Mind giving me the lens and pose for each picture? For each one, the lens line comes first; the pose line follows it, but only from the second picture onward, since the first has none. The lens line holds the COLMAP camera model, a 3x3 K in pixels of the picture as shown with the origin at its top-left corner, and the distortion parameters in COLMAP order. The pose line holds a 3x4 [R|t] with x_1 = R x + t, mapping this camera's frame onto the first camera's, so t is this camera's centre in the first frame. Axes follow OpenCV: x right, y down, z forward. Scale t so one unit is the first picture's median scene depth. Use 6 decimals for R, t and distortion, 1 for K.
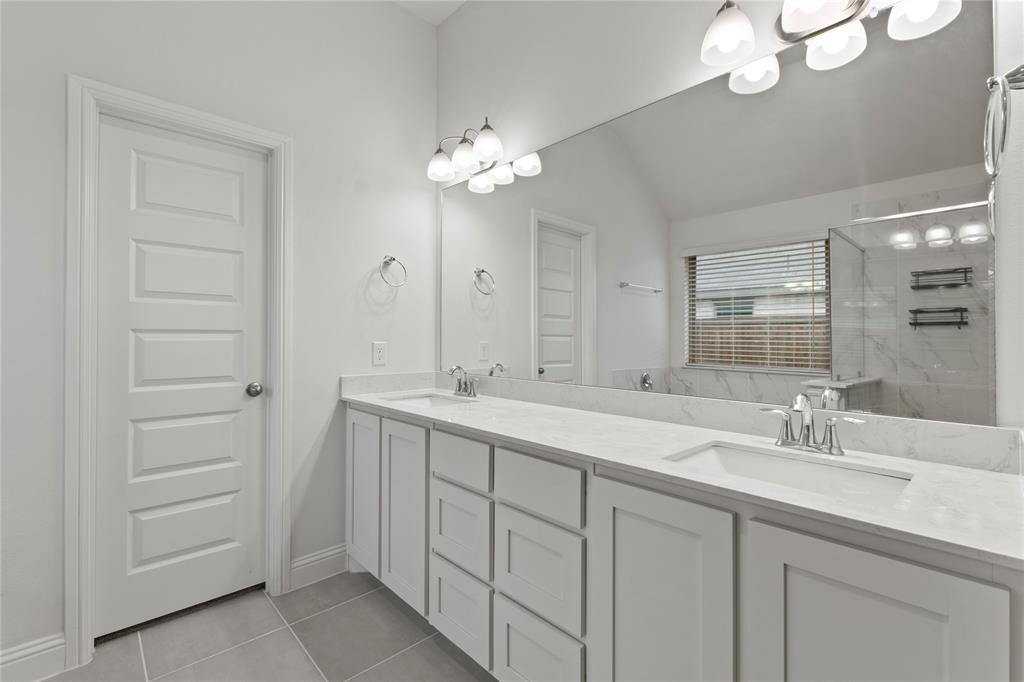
lens RADIAL K [[441.9, 0, 492.2], [0, 441.9, 335.7], [0, 0, 1]] dist [0.009600, -0.003552]
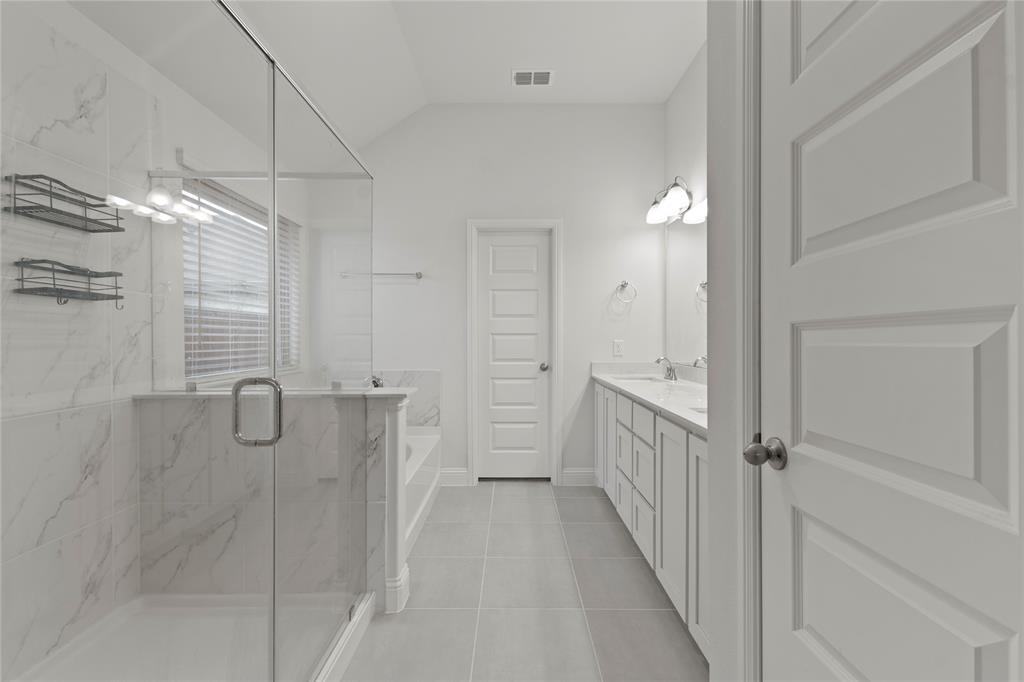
lens RADIAL K [[441.9, 0, 507.2], [0, 441.9, 340.0], [0, 0, 1]] dist [0.009600, -0.003552]
pose [[0.728530, -0.000958, -0.685014, 0.557109], [0.008515, 0.999934, 0.007658, -0.000778], [0.684961, -0.011412, 0.728490, -0.377638]]
